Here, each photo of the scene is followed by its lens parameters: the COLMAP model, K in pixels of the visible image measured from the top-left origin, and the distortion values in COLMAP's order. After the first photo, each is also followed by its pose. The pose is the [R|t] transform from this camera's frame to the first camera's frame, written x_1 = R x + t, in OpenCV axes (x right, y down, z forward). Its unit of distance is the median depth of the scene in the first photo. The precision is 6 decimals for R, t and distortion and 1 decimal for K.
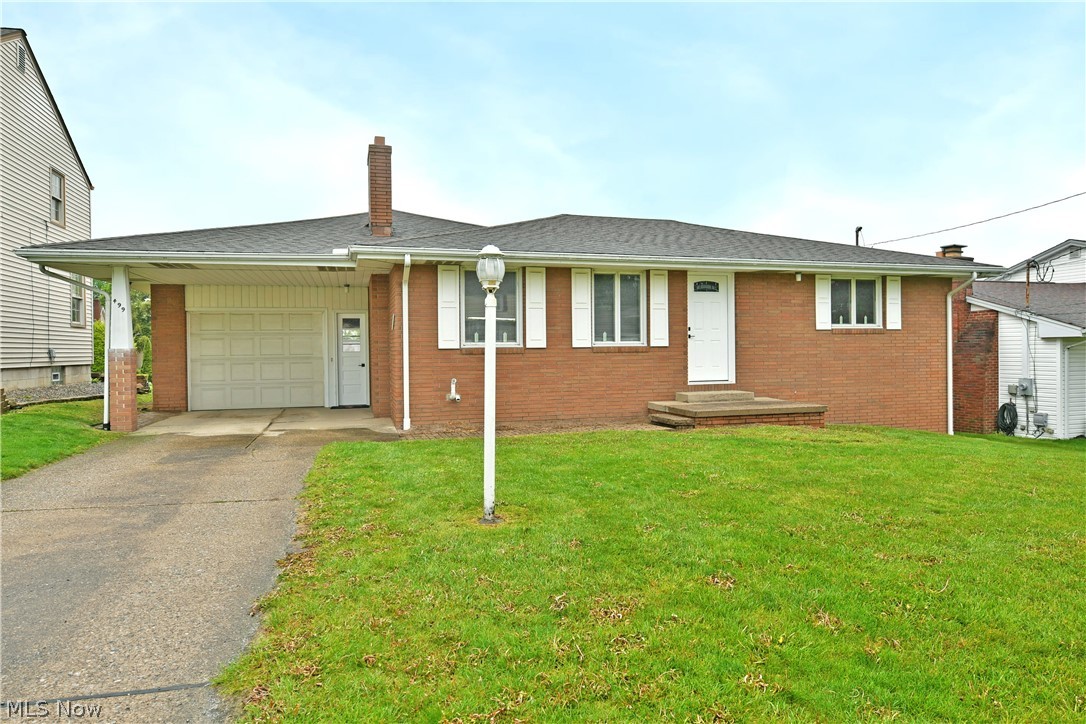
lens RADIAL K [[688.9, 0, 543.0], [0, 688.9, 362.0], [0, 0, 1]] dist [-0.024464, -0.001112]
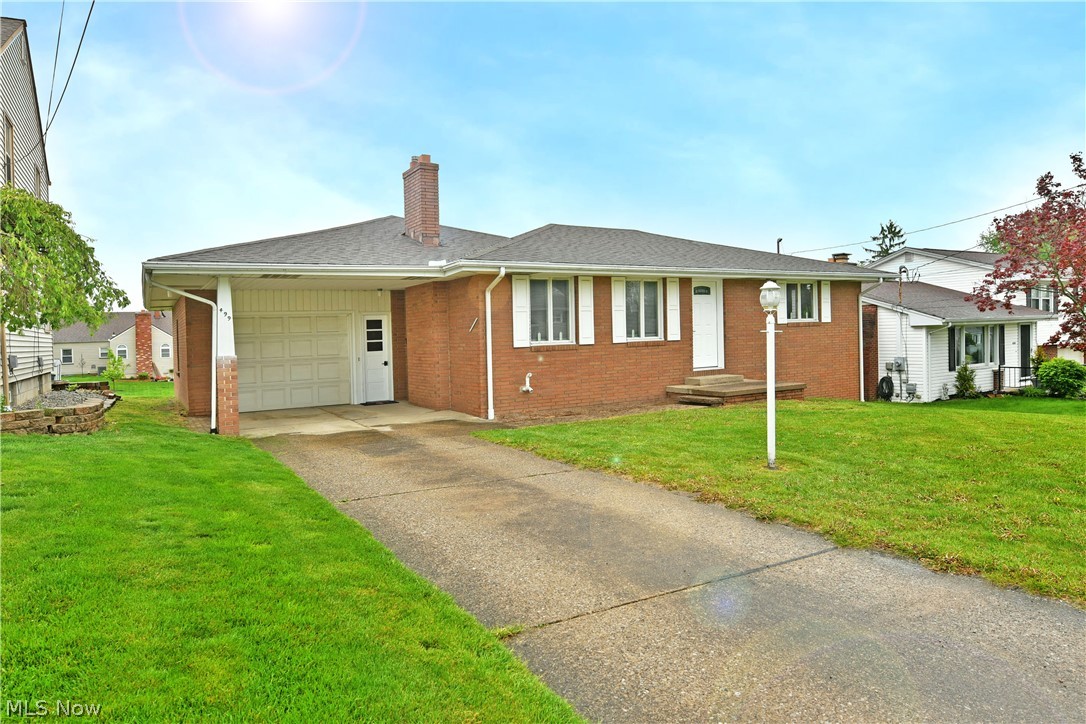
lens RADIAL K [[688.9, 0, 543.0], [0, 688.9, 362.0], [0, 0, 1]] dist [-0.024464, -0.001112]
pose [[0.965639, -0.031761, 0.257940, -0.350240], [0.027182, 0.999404, 0.021300, -0.015978], [-0.258463, -0.013557, 0.965926, -0.111934]]
